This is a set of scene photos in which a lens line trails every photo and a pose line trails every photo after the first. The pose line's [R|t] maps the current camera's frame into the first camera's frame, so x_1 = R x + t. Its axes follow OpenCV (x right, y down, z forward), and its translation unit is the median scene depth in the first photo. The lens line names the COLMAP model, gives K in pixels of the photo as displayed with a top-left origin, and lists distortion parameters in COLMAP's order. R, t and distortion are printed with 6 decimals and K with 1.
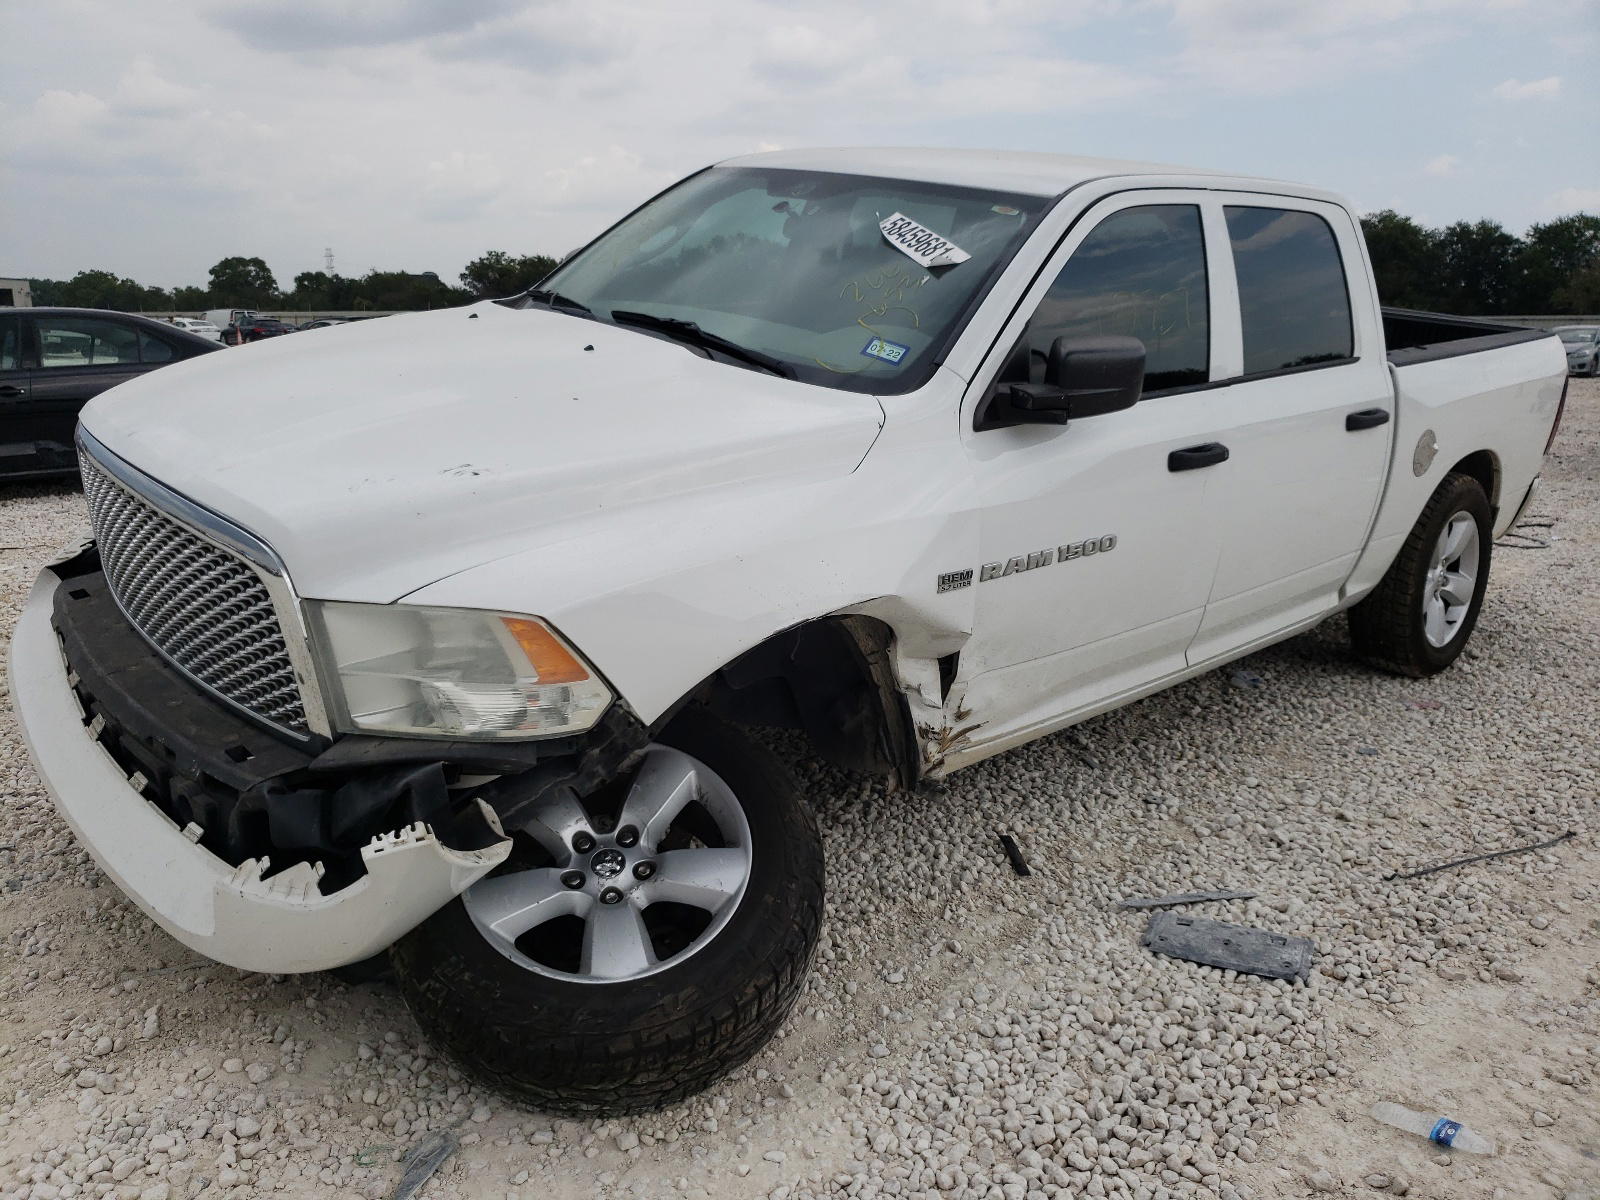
lens RADIAL K [[1321.6, 0, 799.4], [0, 1321.6, 592.3], [0, 0, 1]] dist [0.004638, 0.020928]
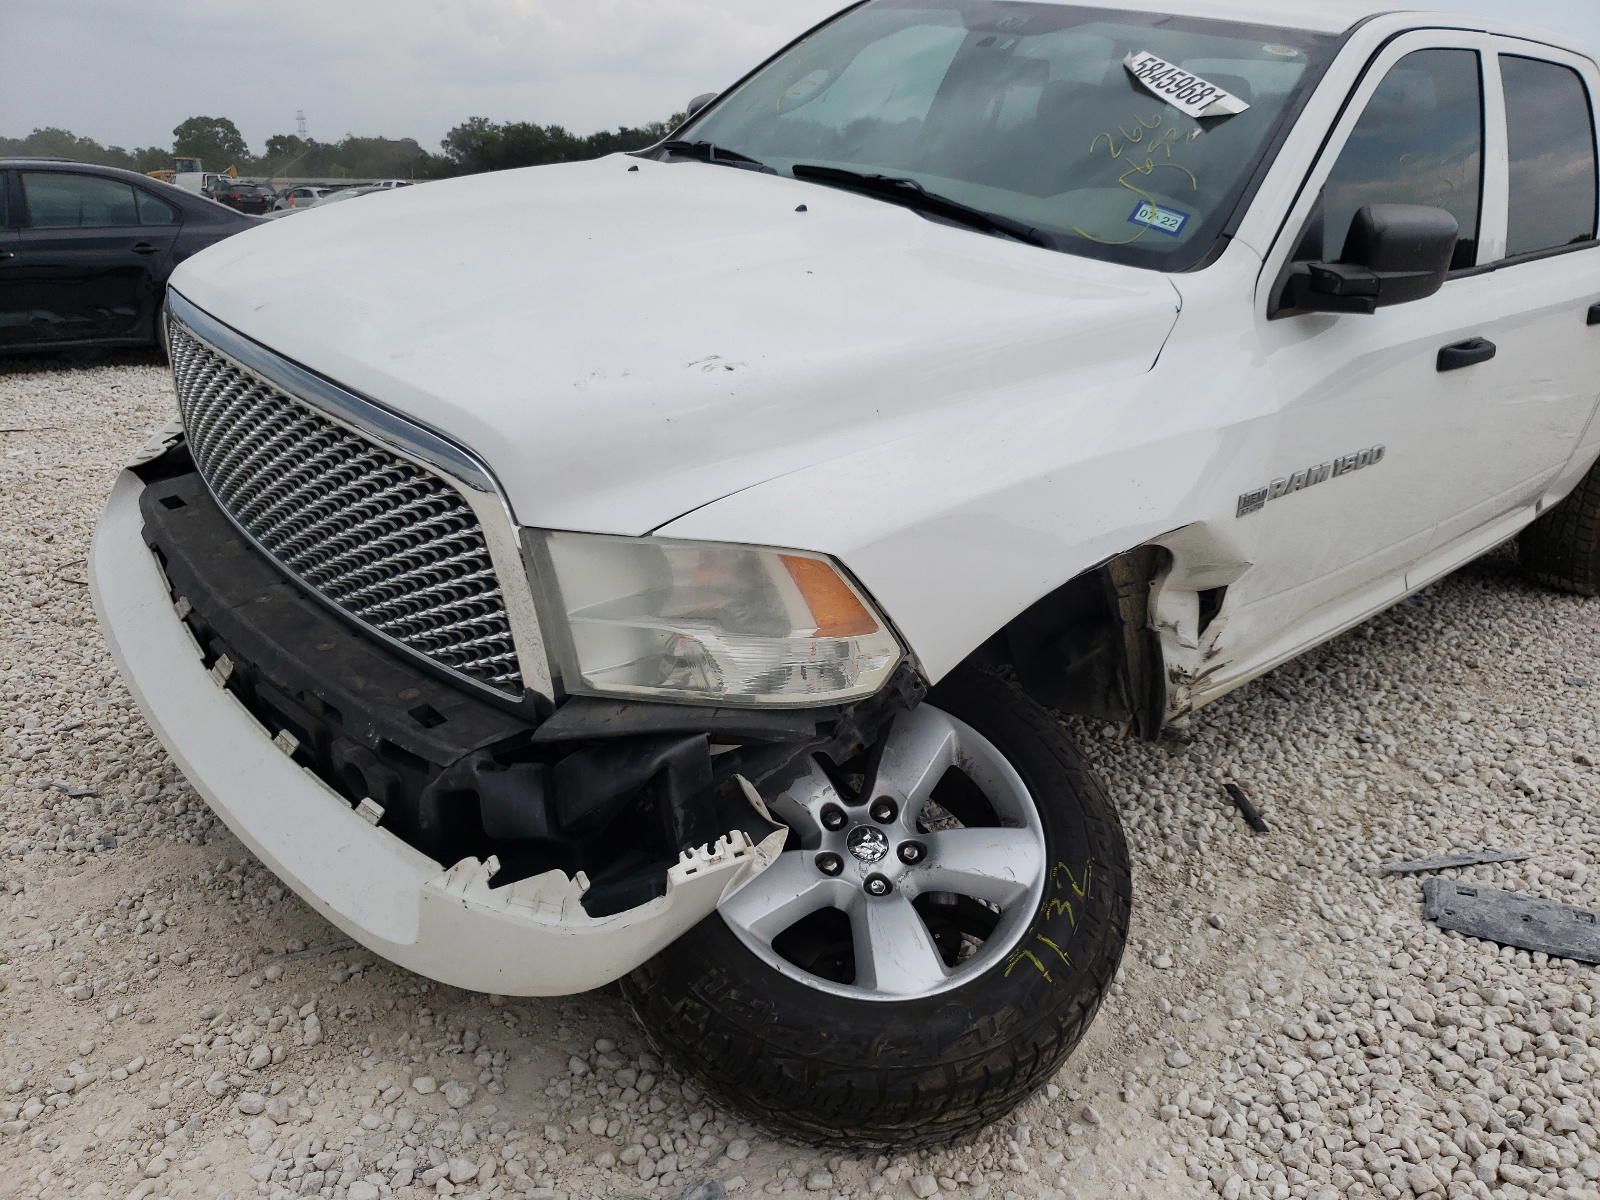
lens RADIAL K [[1321.6, 0, 838.8], [0, 1321.6, 616.7], [0, 0, 1]] dist [0.004638, 0.020928]
pose [[0.999364, 0.008382, 0.034648, -0.185429], [-0.011926, 0.994571, 0.103373, -0.022036], [-0.033594, -0.103720, 0.994039, 0.183469]]
